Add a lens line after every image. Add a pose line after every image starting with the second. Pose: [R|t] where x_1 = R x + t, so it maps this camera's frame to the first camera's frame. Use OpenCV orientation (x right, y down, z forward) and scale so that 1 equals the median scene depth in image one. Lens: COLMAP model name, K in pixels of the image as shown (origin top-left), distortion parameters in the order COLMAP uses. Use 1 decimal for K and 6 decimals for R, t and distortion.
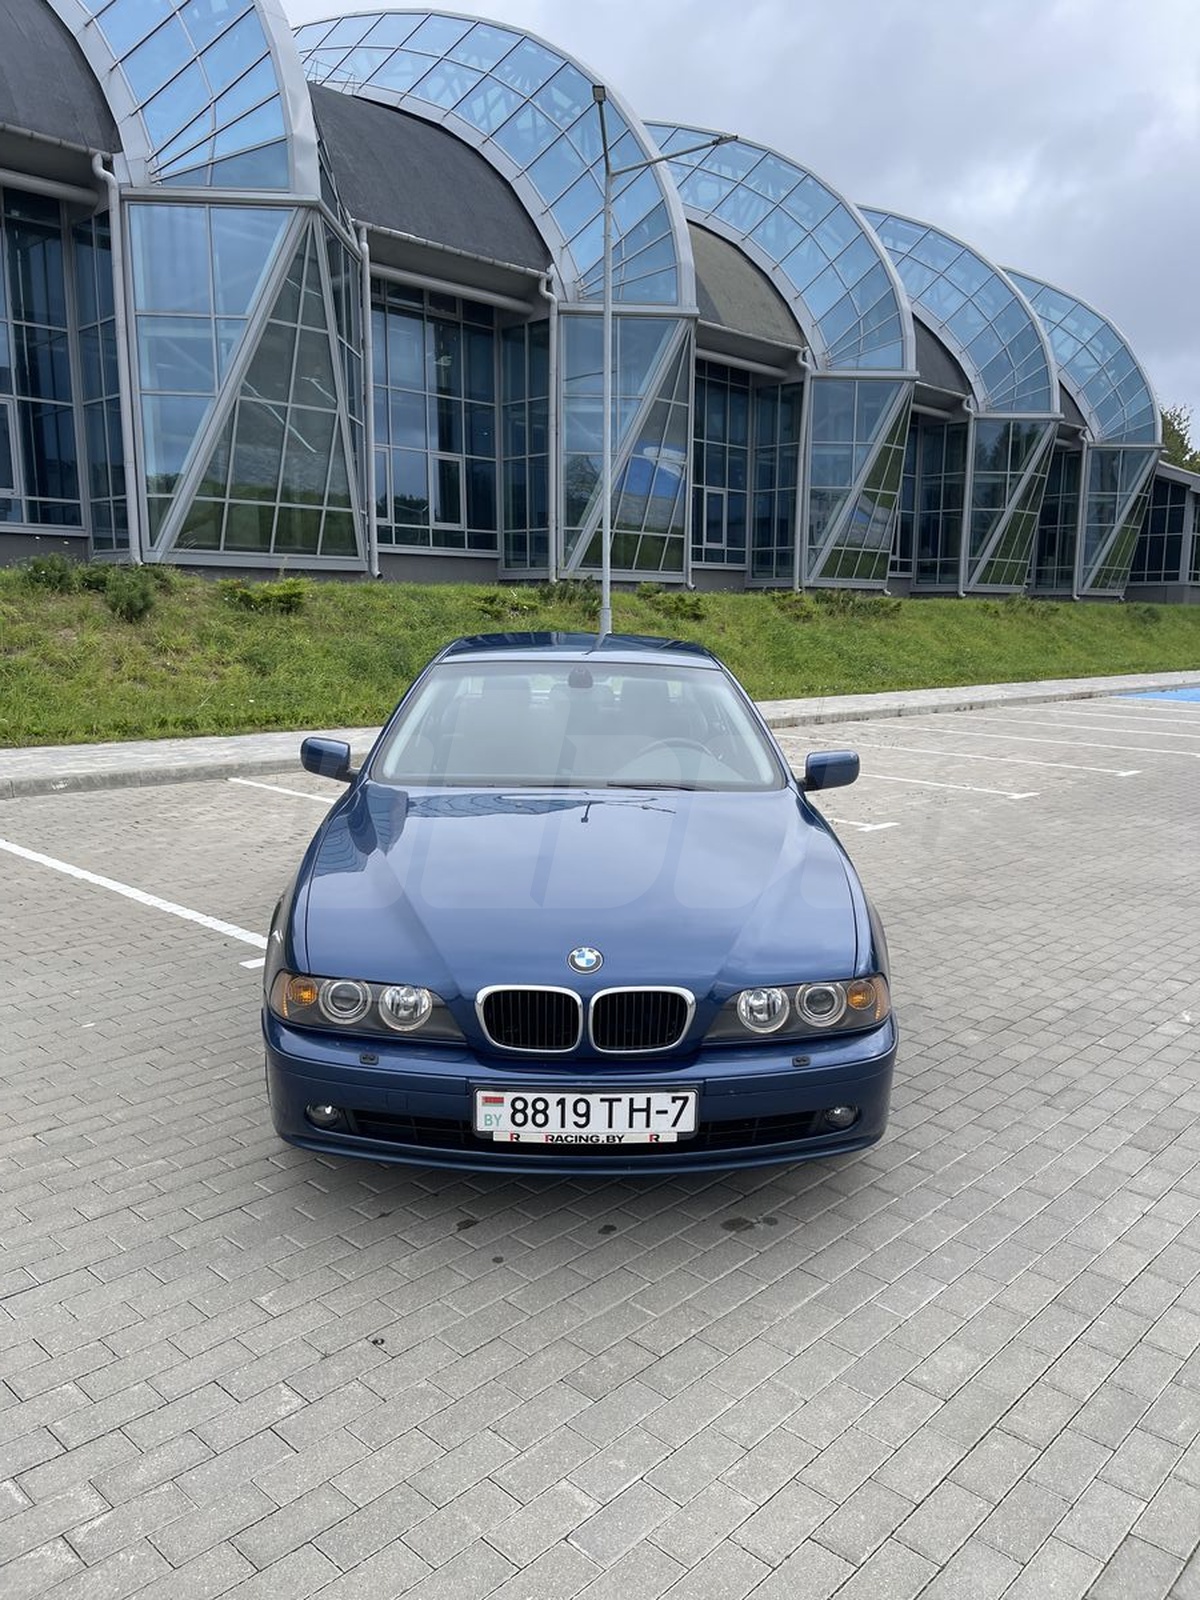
lens RADIAL K [[1197.3, 0, 605.9], [0, 1197.3, 817.5], [0, 0, 1]] dist [0.076448, -0.096441]
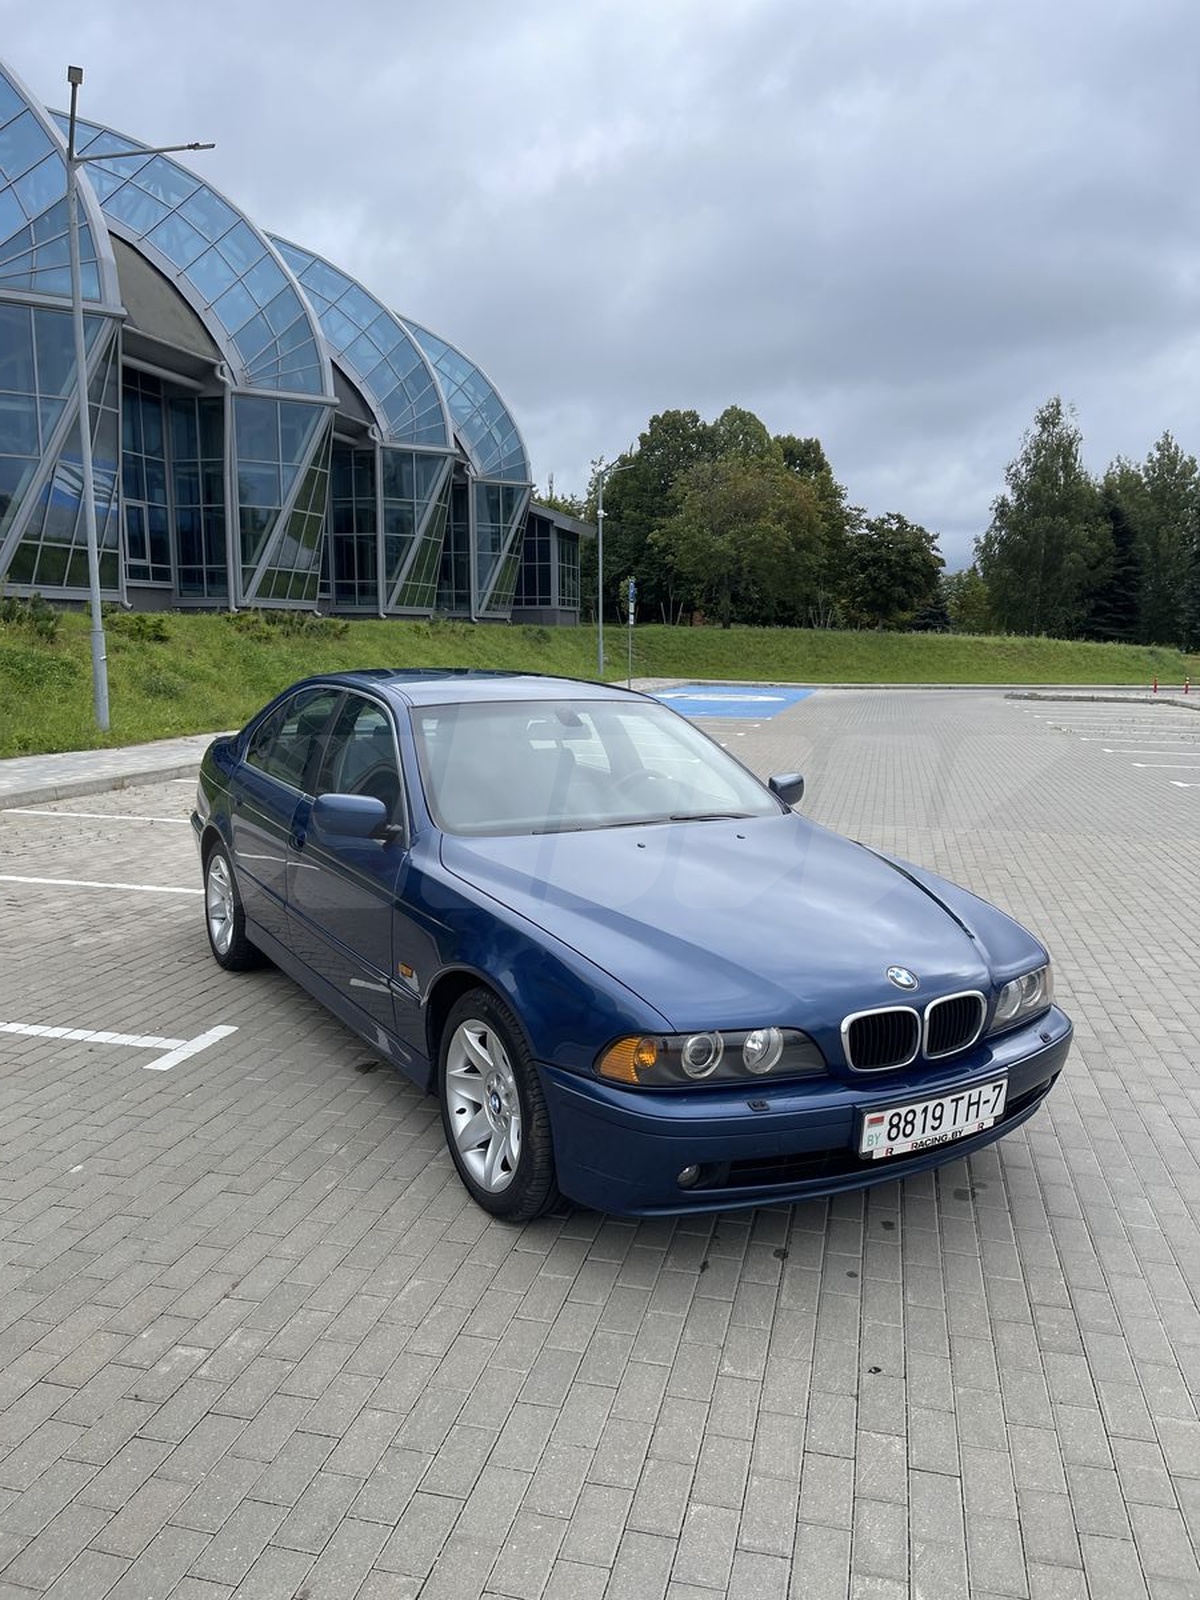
lens RADIAL K [[1207.6, 0, 589.7], [0, 1207.6, 806.1], [0, 0, 1]] dist [0.079957, -0.119826]
pose [[0.869200, -0.075597, 0.488647, -0.136164], [0.087719, 0.996143, -0.001923, -0.010050], [-0.486617, 0.044535, 0.872479, 0.029729]]
